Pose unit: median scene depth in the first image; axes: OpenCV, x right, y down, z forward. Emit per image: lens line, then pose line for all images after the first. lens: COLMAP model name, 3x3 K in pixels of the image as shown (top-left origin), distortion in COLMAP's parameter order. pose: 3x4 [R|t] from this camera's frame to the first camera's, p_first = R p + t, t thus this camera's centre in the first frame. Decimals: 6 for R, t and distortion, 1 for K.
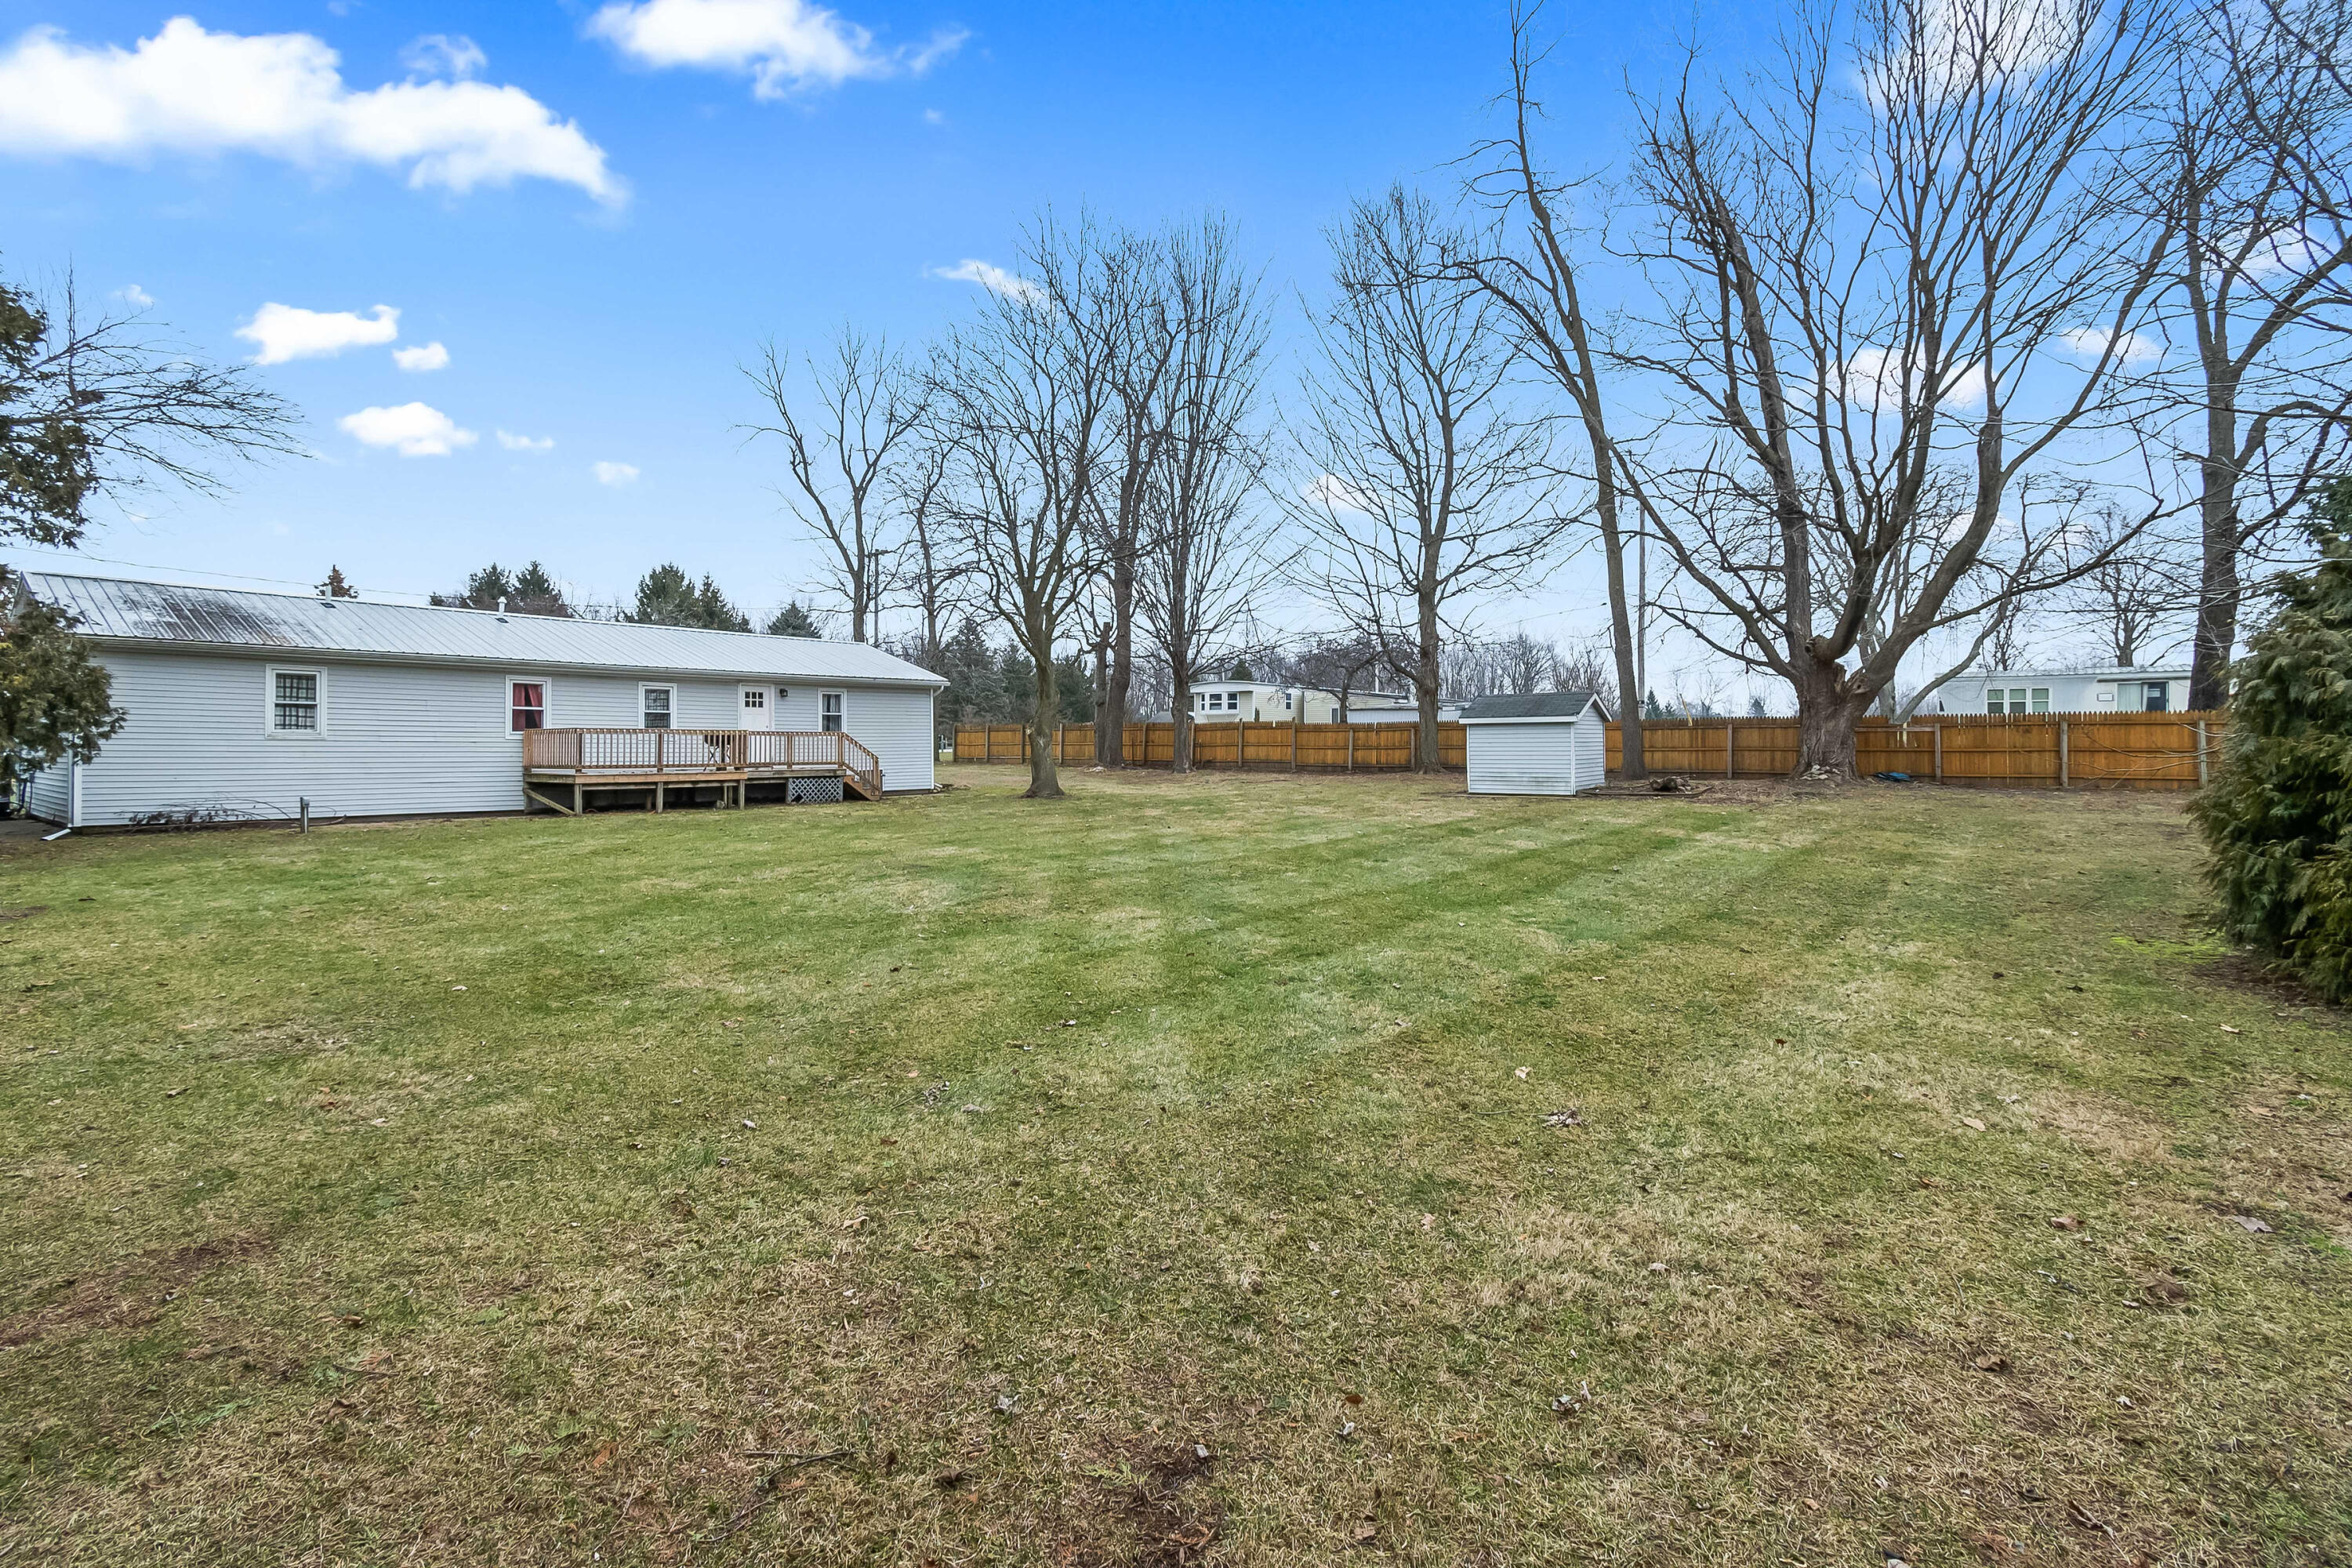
lens RADIAL K [[1041.9, 0, 1179.9], [0, 1041.9, 768.6], [0, 0, 1]] dist [0.016575, -0.009274]
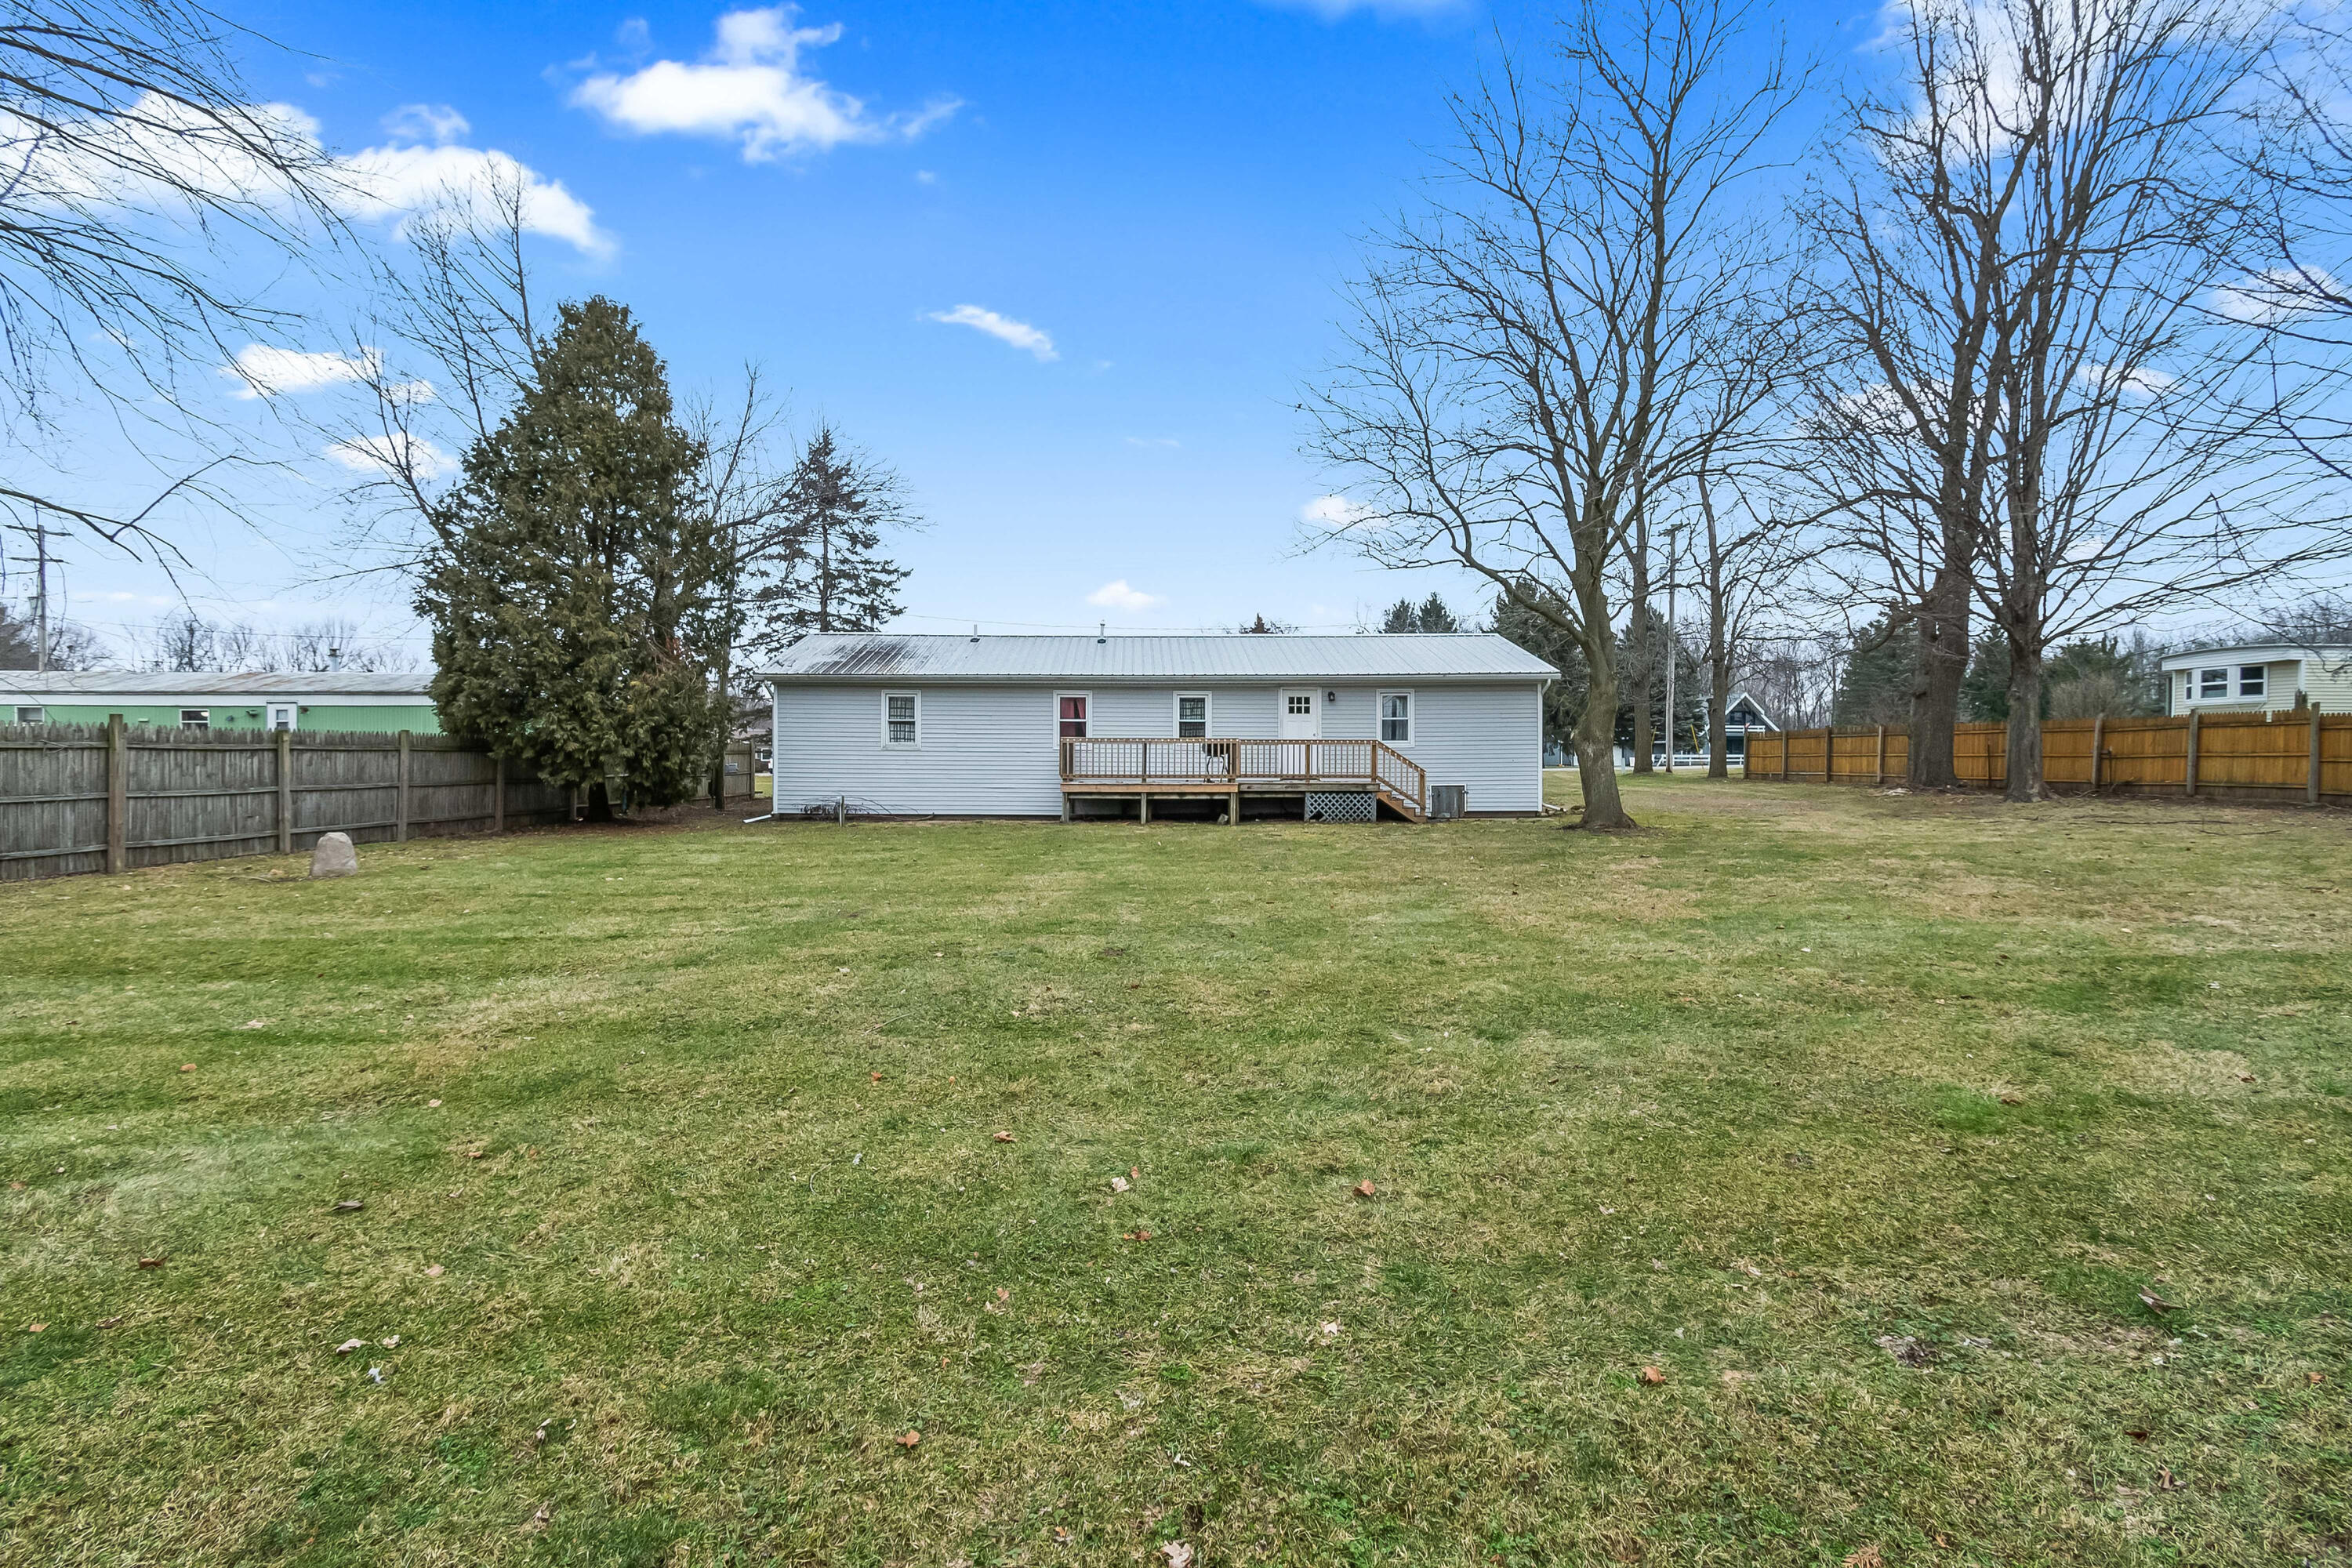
lens RADIAL K [[1059.3, 0, 1179.8], [0, 1059.3, 753.4], [0, 0, 1]] dist [0.001586, -0.000002]
pose [[0.647859, -0.002666, -0.761756, 0.234656], [-0.018080, 0.999658, -0.018875, -0.004993], [0.761546, 0.026001, 0.647589, 0.336827]]
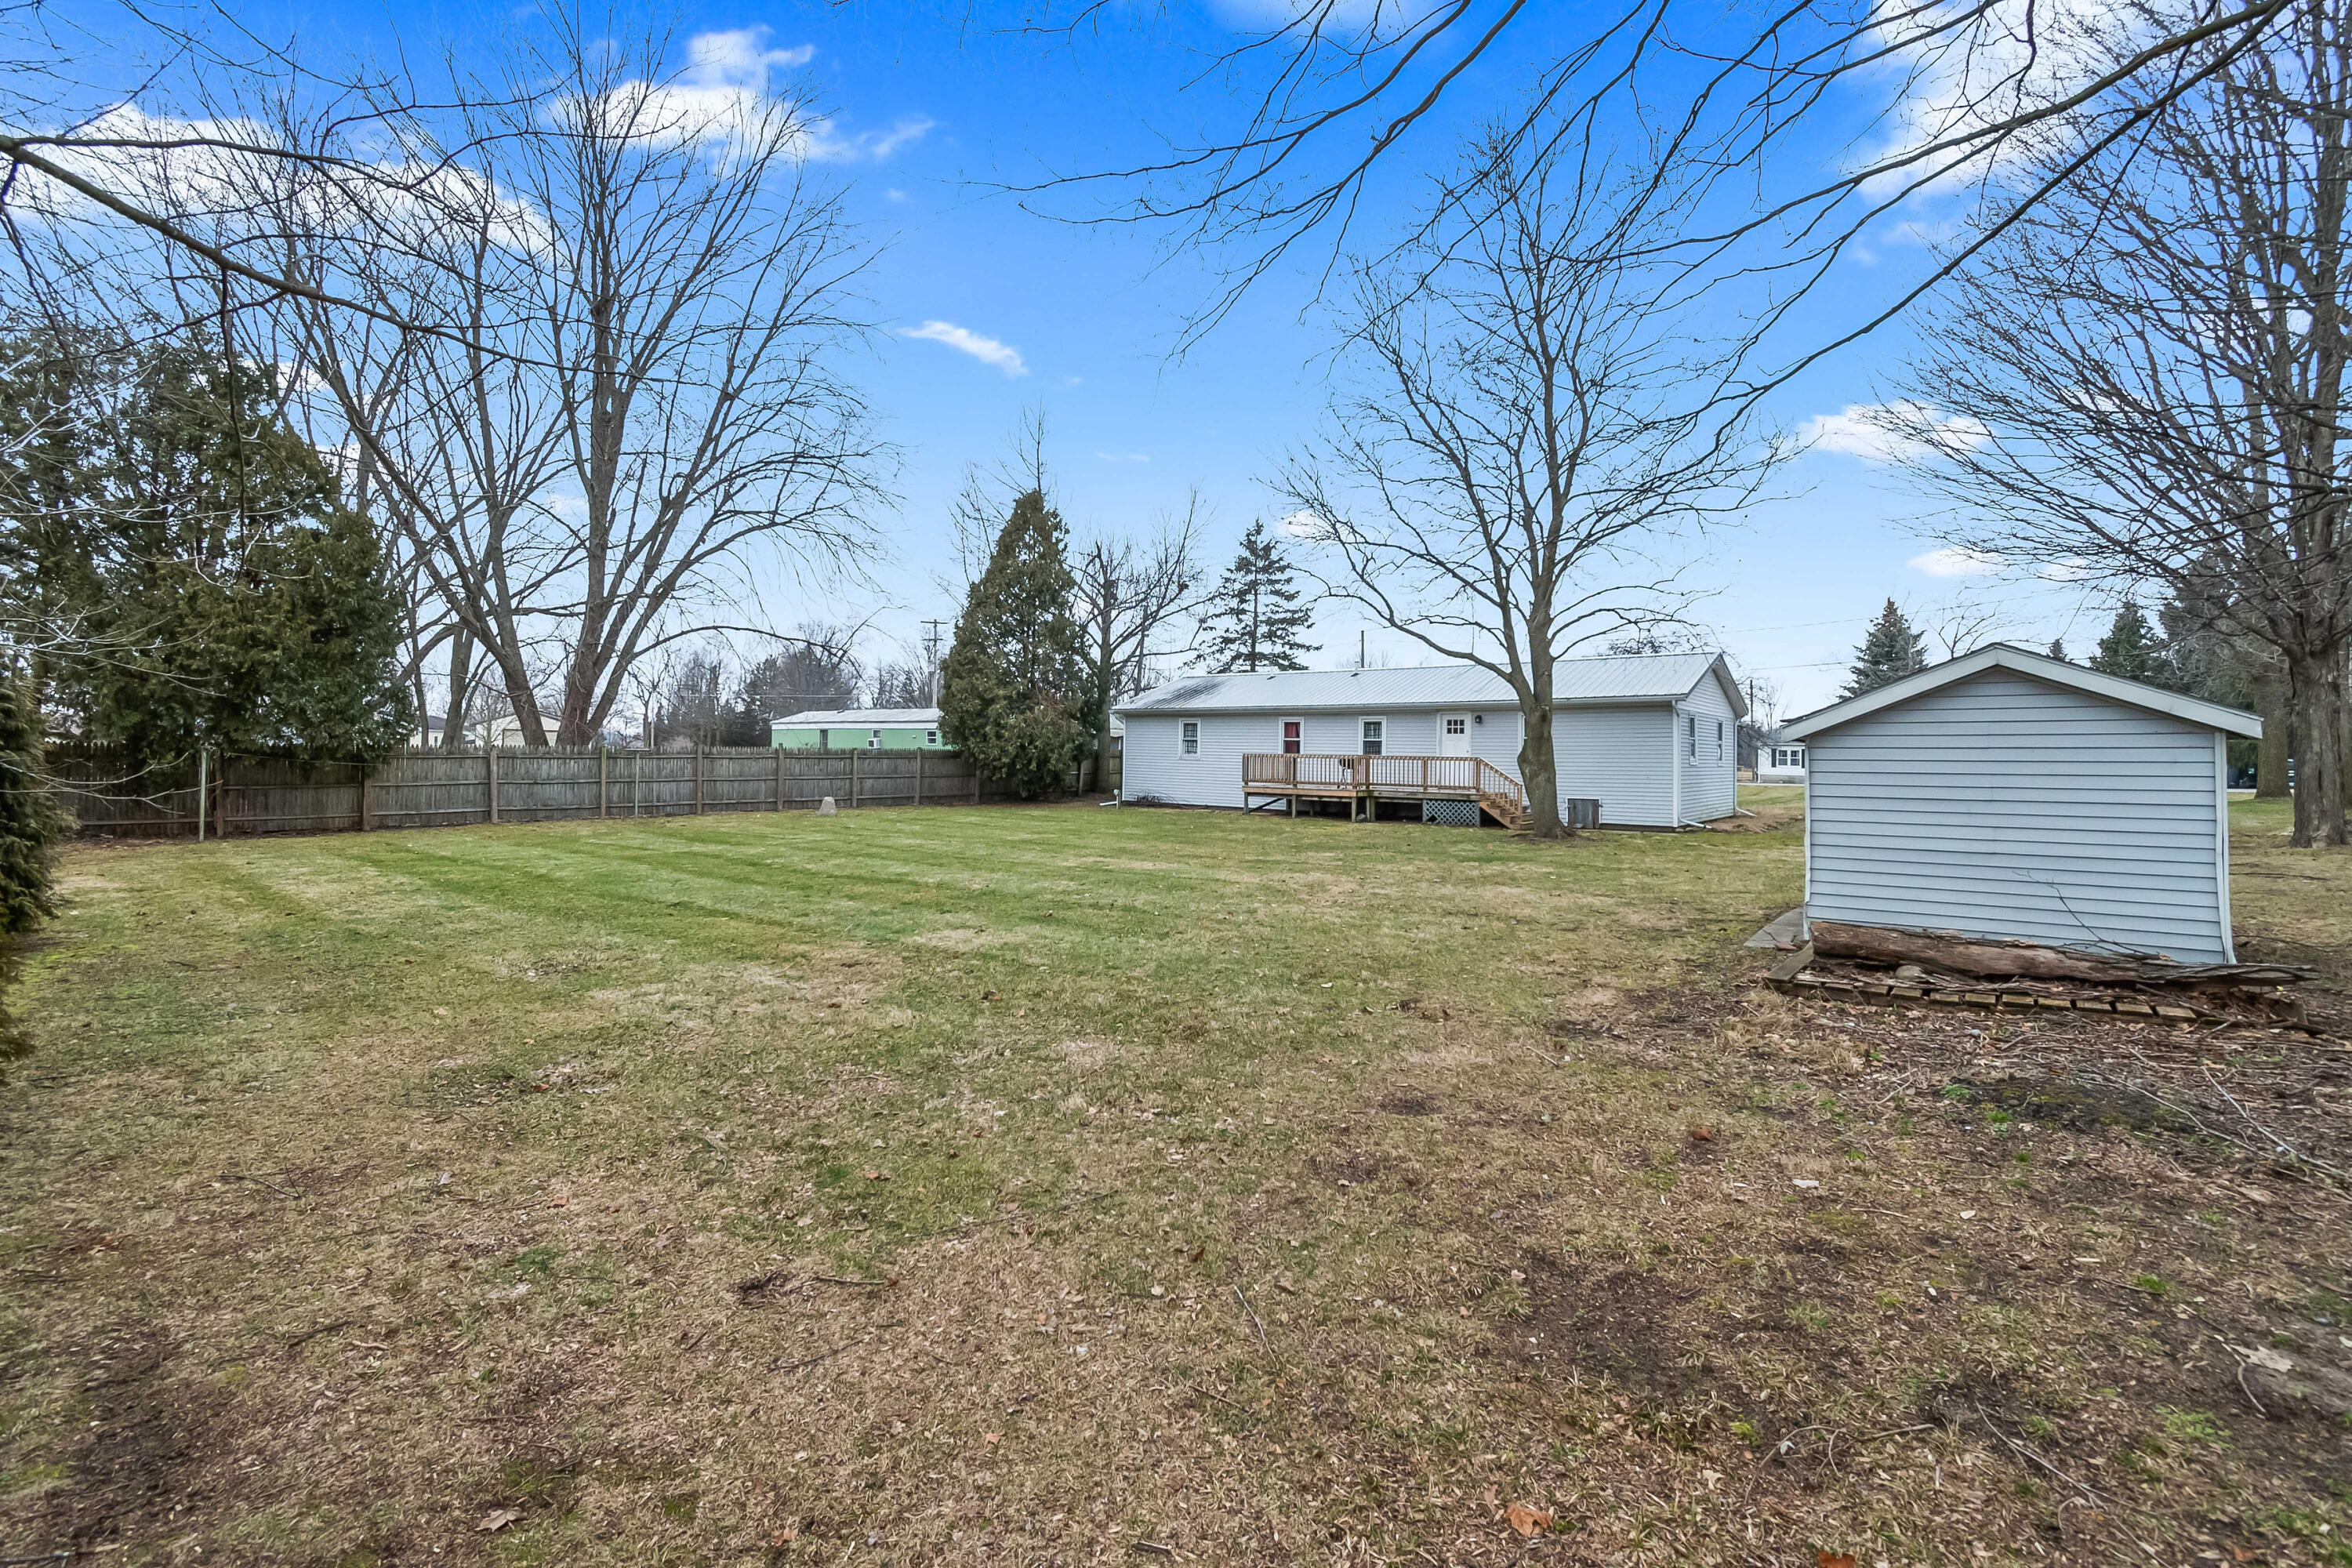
lens RADIAL K [[1059.3, 0, 1179.8], [0, 1059.3, 753.4], [0, 0, 1]] dist [0.001586, -0.000002]
pose [[0.004457, 0.001317, -0.999989, 0.712261], [-0.035874, 0.999356, 0.001156, -0.030439], [0.999346, 0.035869, 0.004501, 0.735625]]
